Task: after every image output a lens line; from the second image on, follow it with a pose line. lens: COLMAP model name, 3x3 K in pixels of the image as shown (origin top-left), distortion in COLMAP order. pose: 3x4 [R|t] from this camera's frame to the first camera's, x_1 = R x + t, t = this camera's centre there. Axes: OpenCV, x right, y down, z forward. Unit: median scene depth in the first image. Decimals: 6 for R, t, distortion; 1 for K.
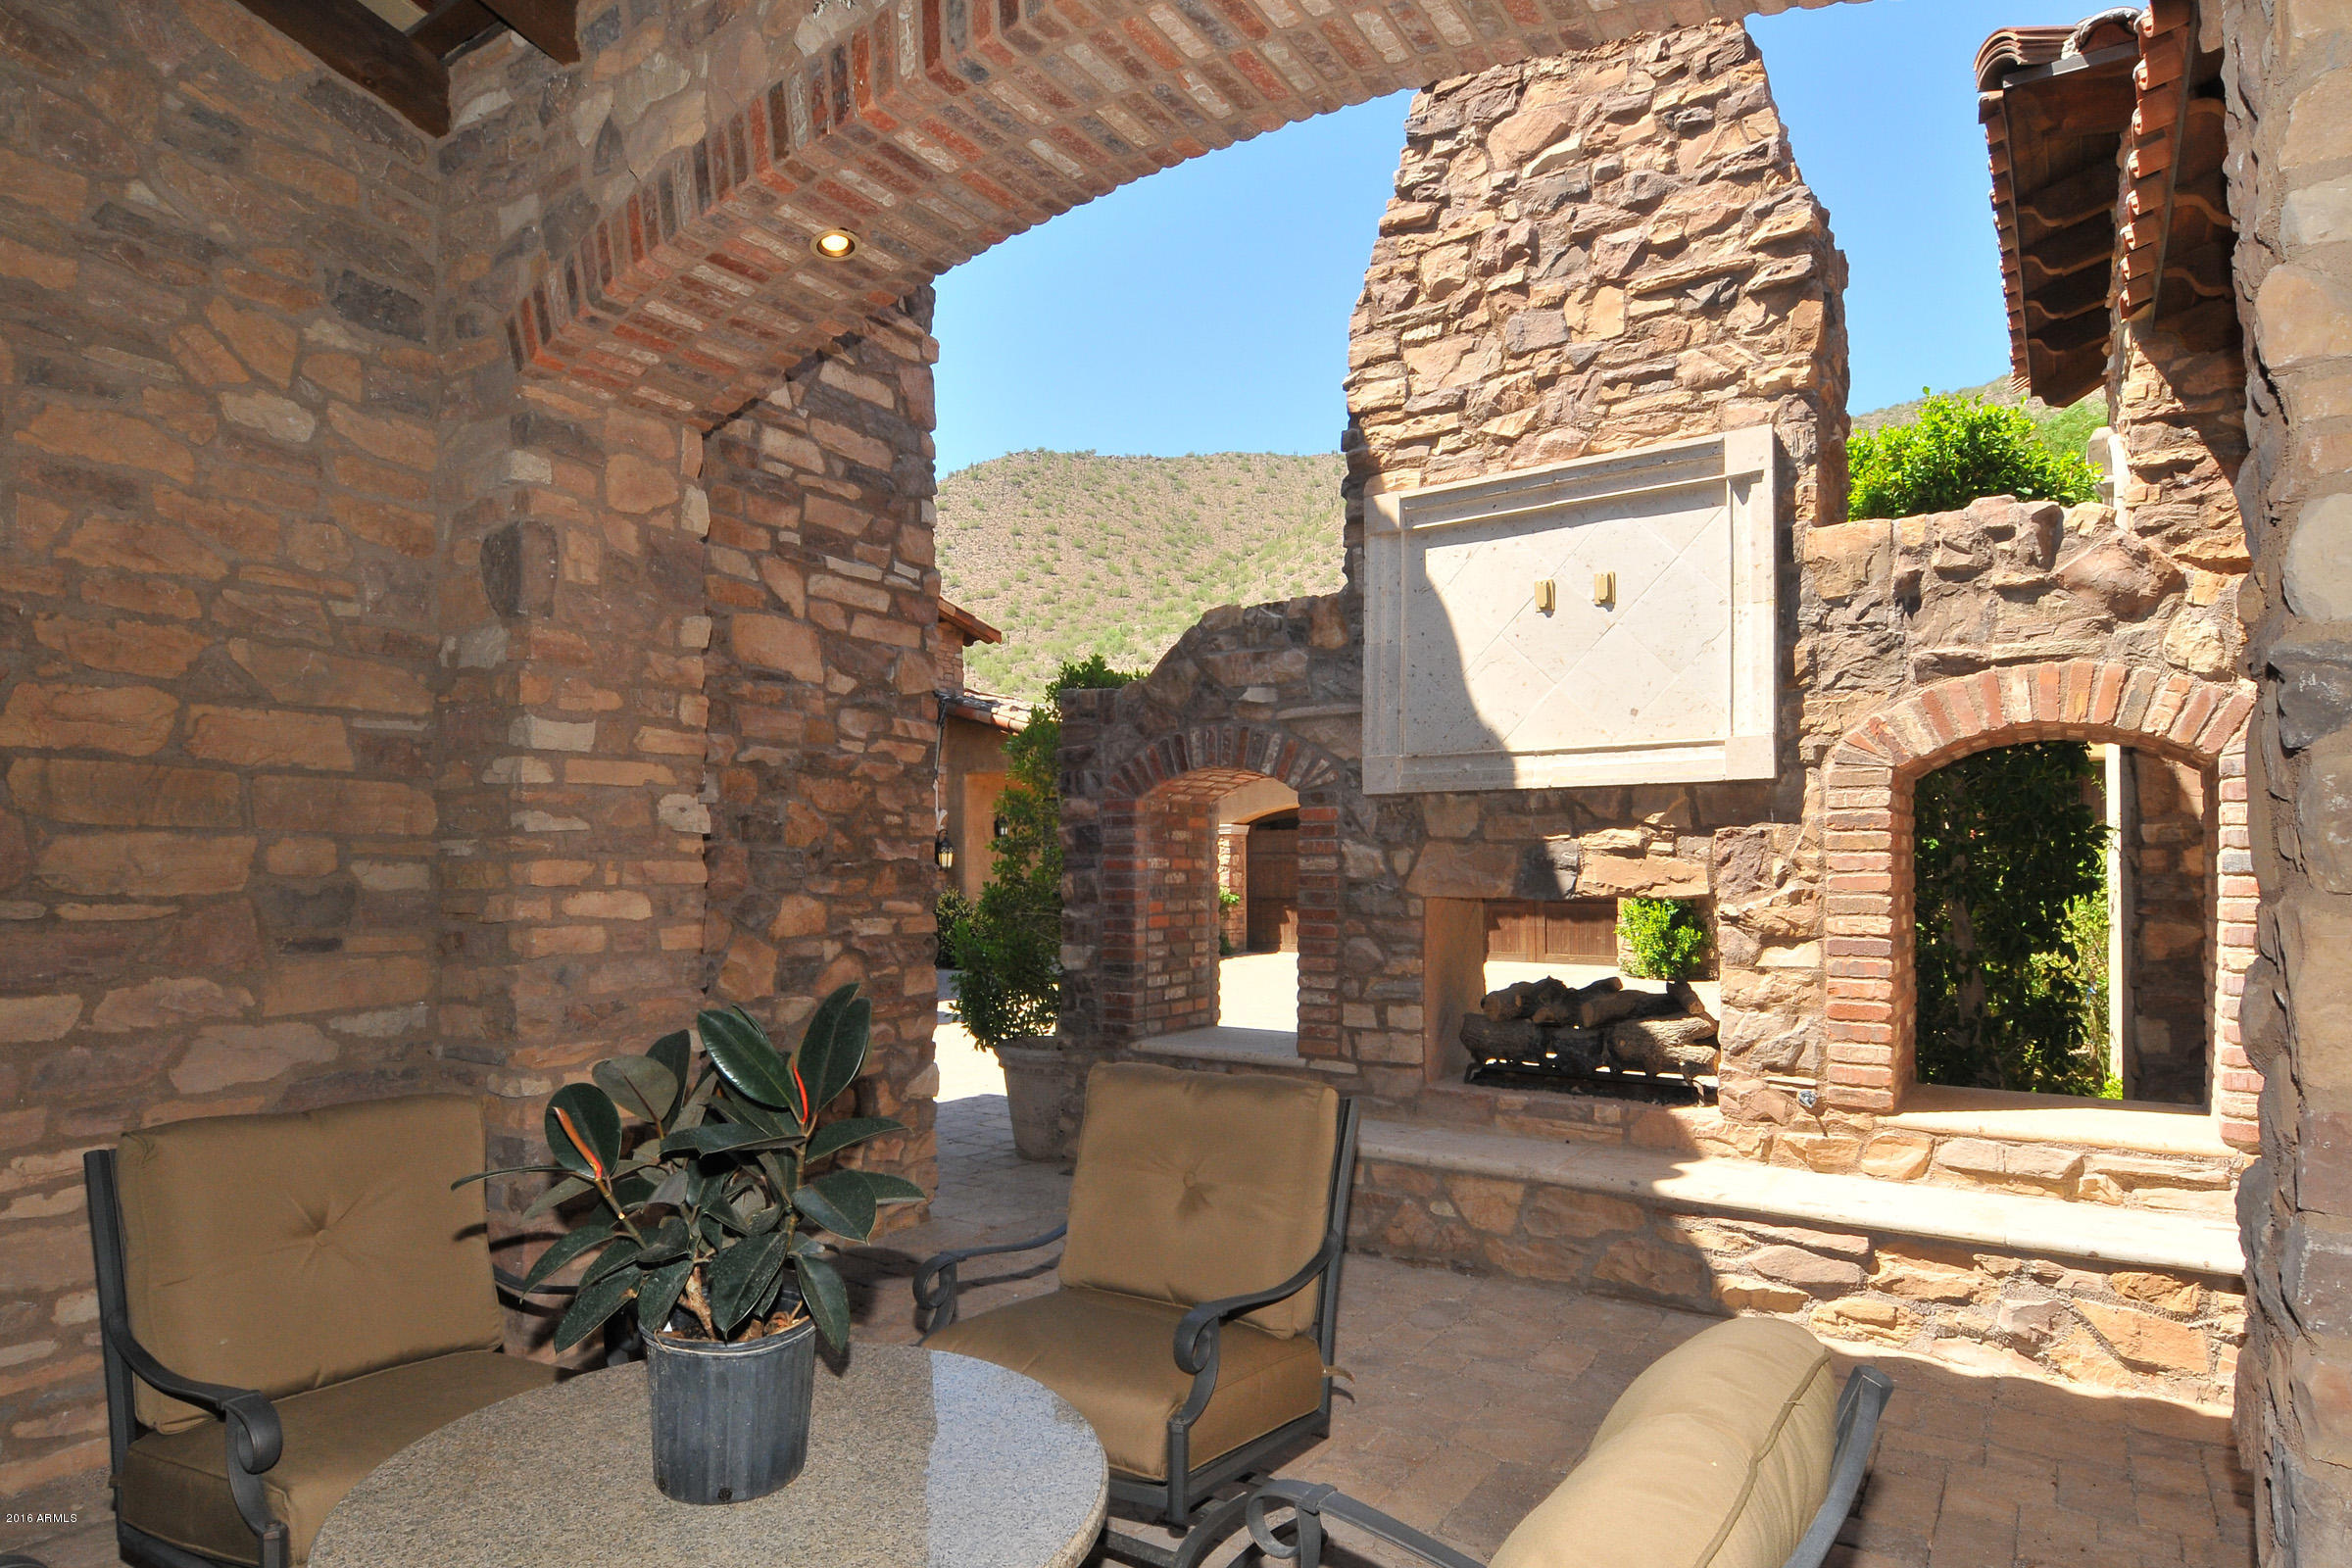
lens RADIAL K [[1309.1, 0, 1141.3], [0, 1309.1, 855.9], [0, 0, 1]] dist [0.001269, 0.000086]
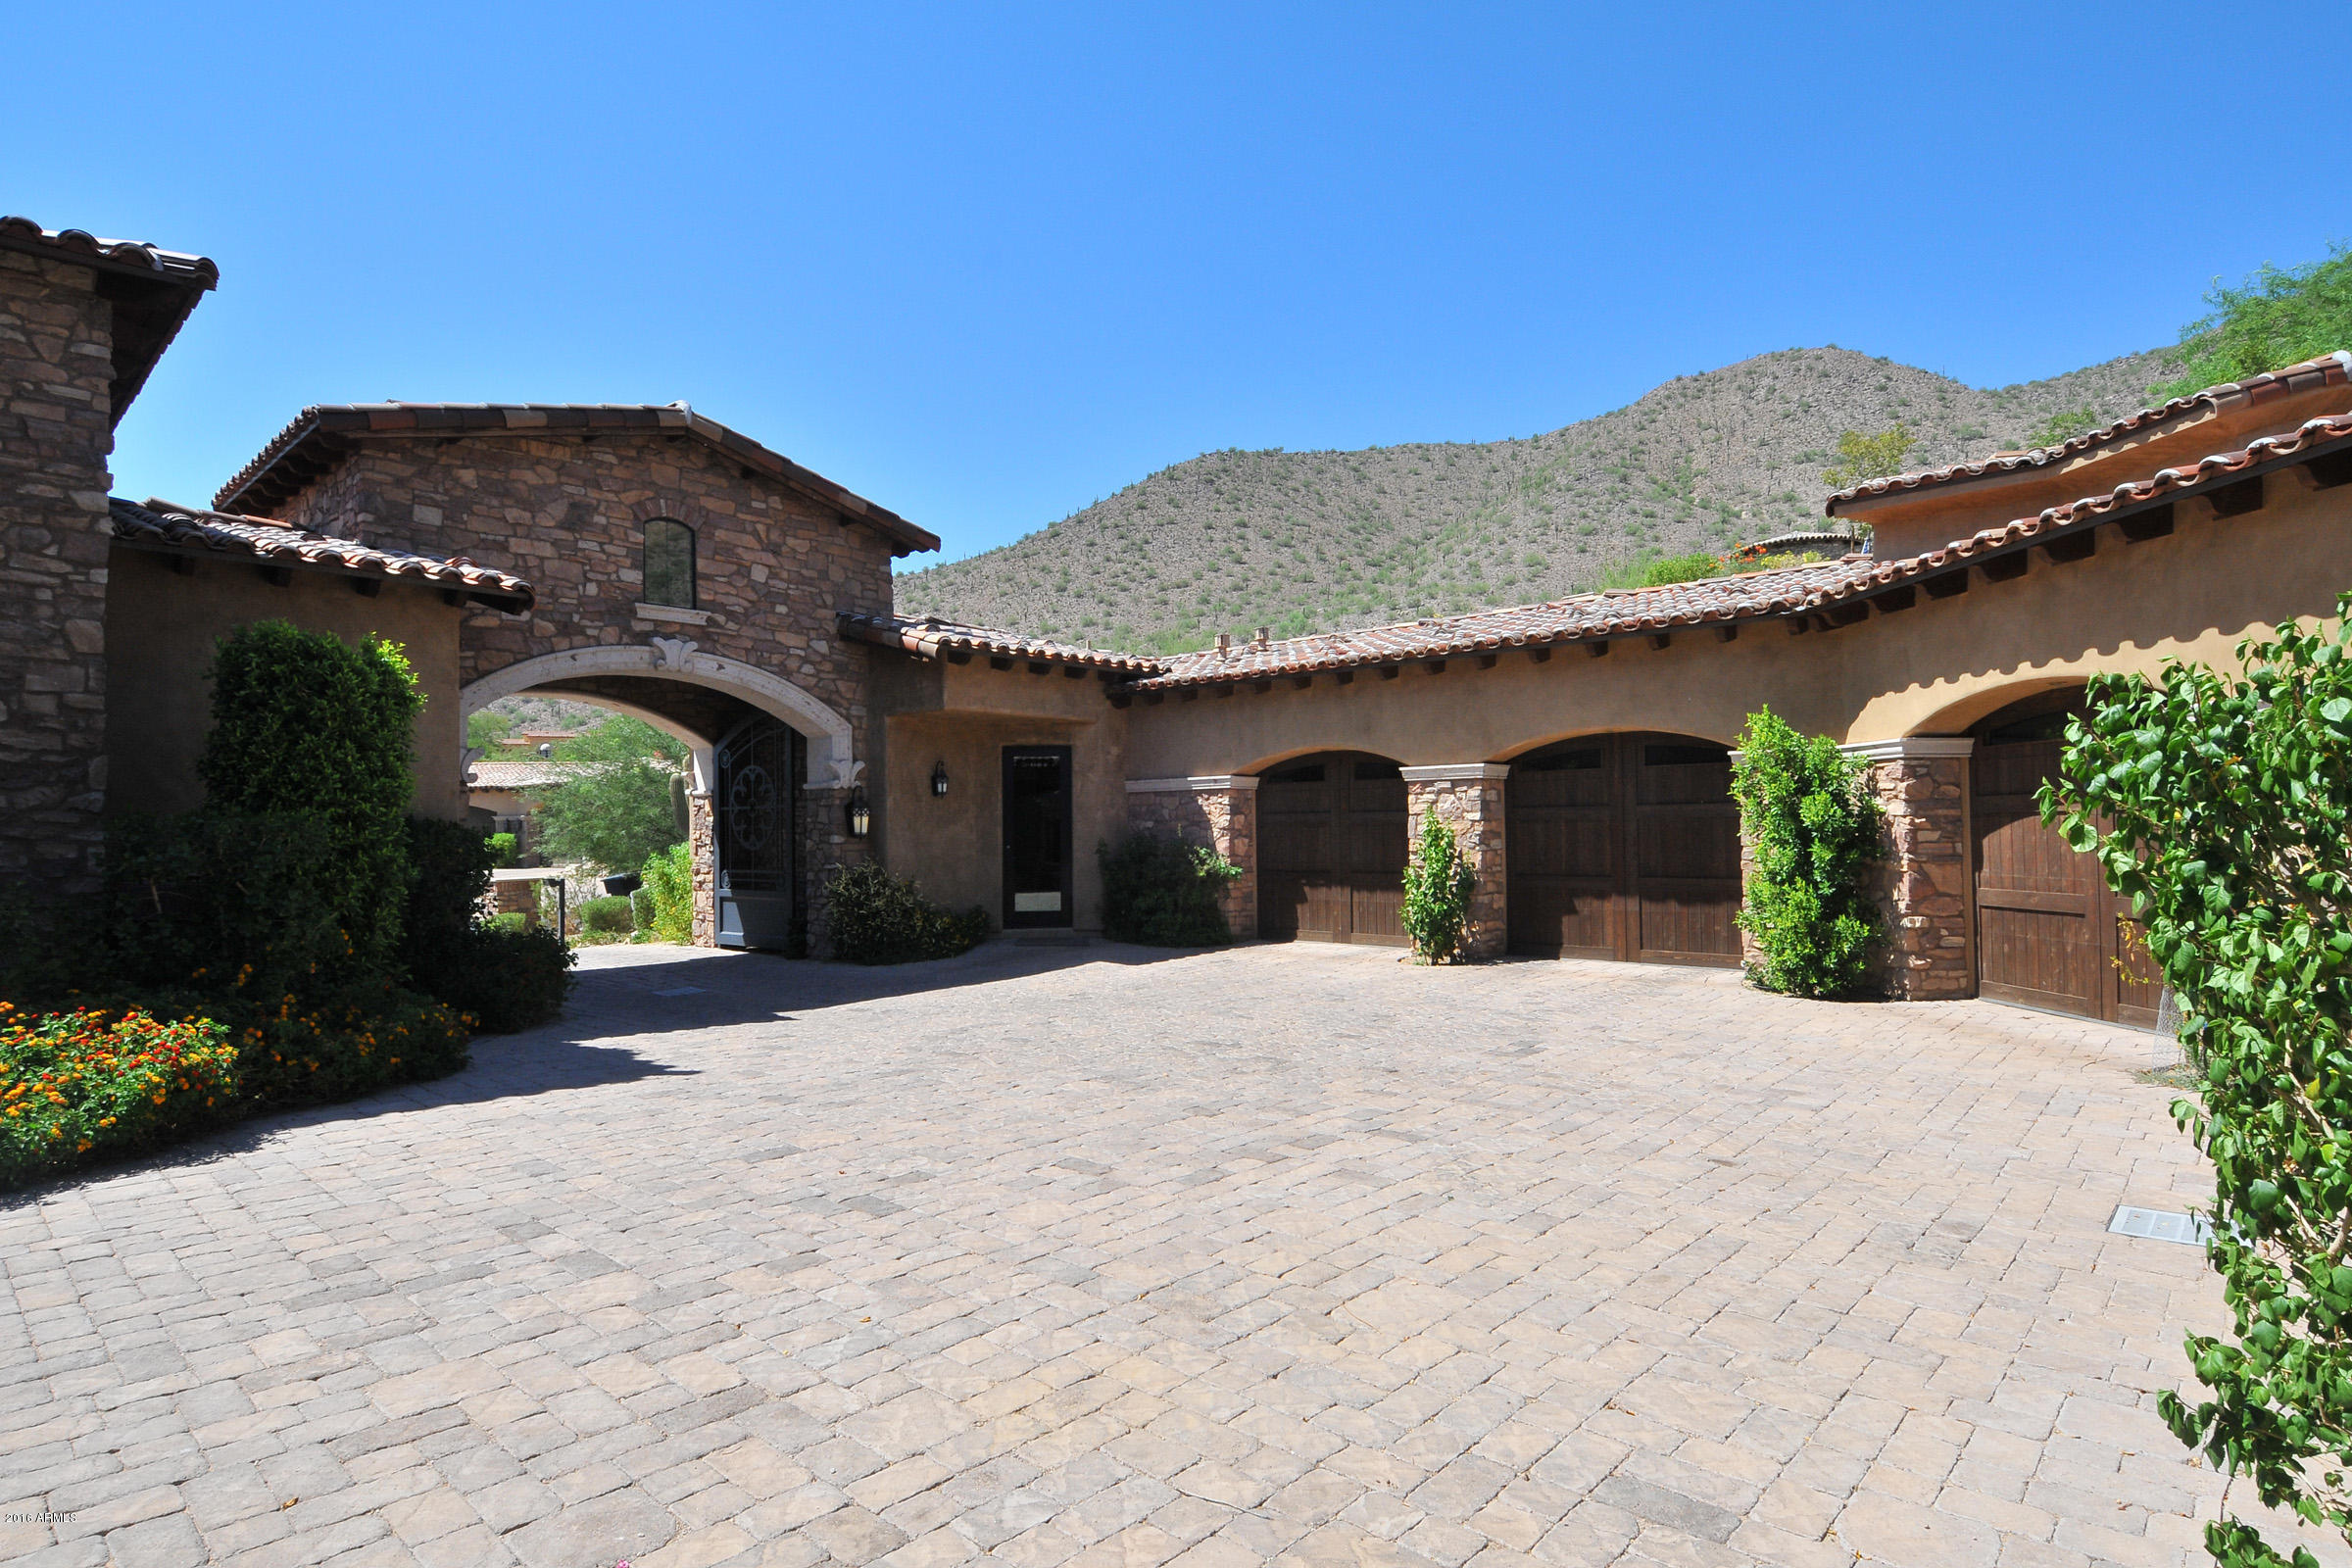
lens RADIAL K [[1218.5, 0, 1175.8], [0, 1218.5, 821.7], [0, 0, 1]] dist [0.000147, -0.000046]
pose [[0.992244, -0.008916, -0.123989, 0.126262], [0.008519, 0.999957, -0.003727, 0.005693], [0.124017, 0.002642, 0.992277, 0.282666]]
